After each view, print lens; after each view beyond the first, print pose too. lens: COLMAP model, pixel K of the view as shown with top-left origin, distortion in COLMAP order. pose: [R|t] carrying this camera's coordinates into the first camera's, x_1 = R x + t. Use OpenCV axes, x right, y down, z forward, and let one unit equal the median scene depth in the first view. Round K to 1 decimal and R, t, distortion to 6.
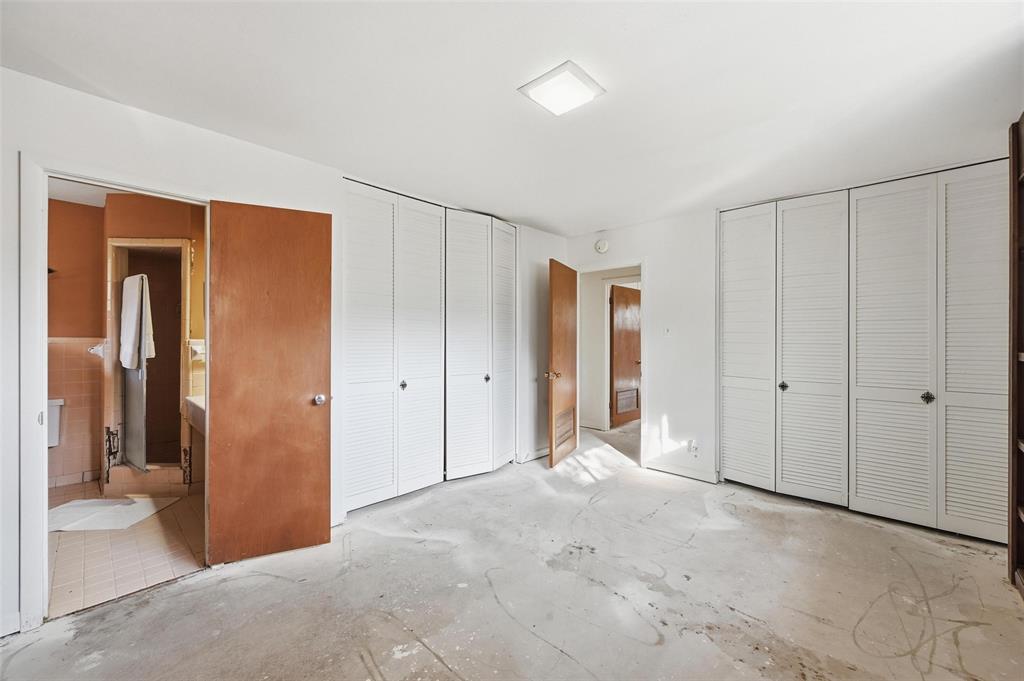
lens RADIAL K [[406.8, 0, 510.0], [0, 406.8, 337.8], [0, 0, 1]] dist [-0.002374, 0.000022]
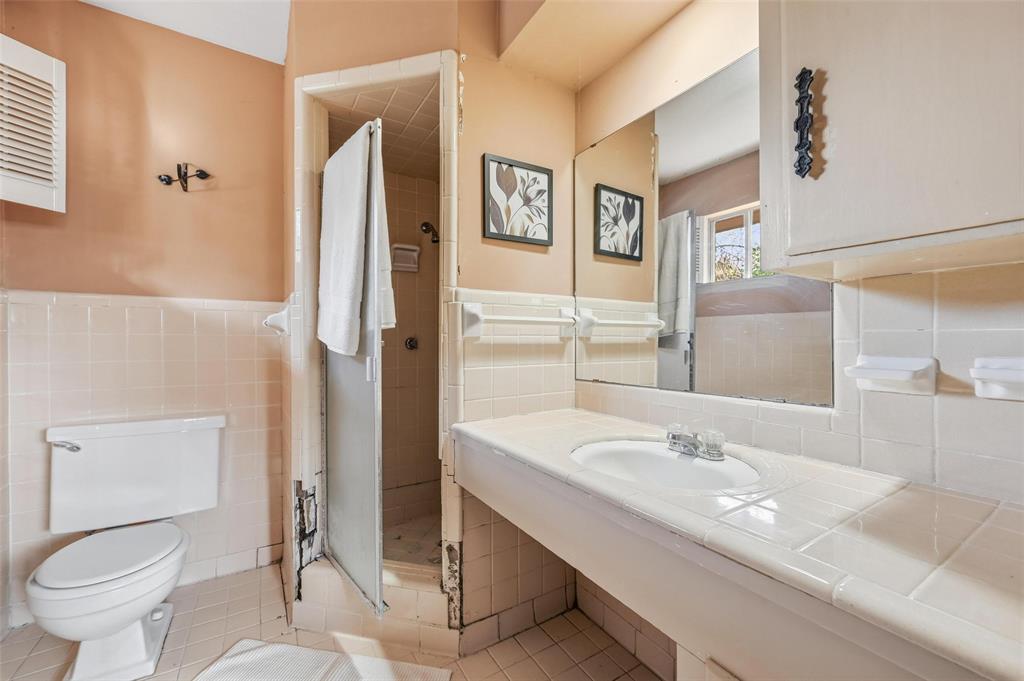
lens RADIAL K [[406.8, 0, 512.9], [0, 406.8, 343.7], [0, 0, 1]] dist [-0.002374, 0.000022]
pose [[0.967509, -0.003847, -0.252809, -0.626890], [0.005260, 0.999974, 0.004913, 0.059925], [0.252784, -0.006084, 0.967504, 0.604489]]
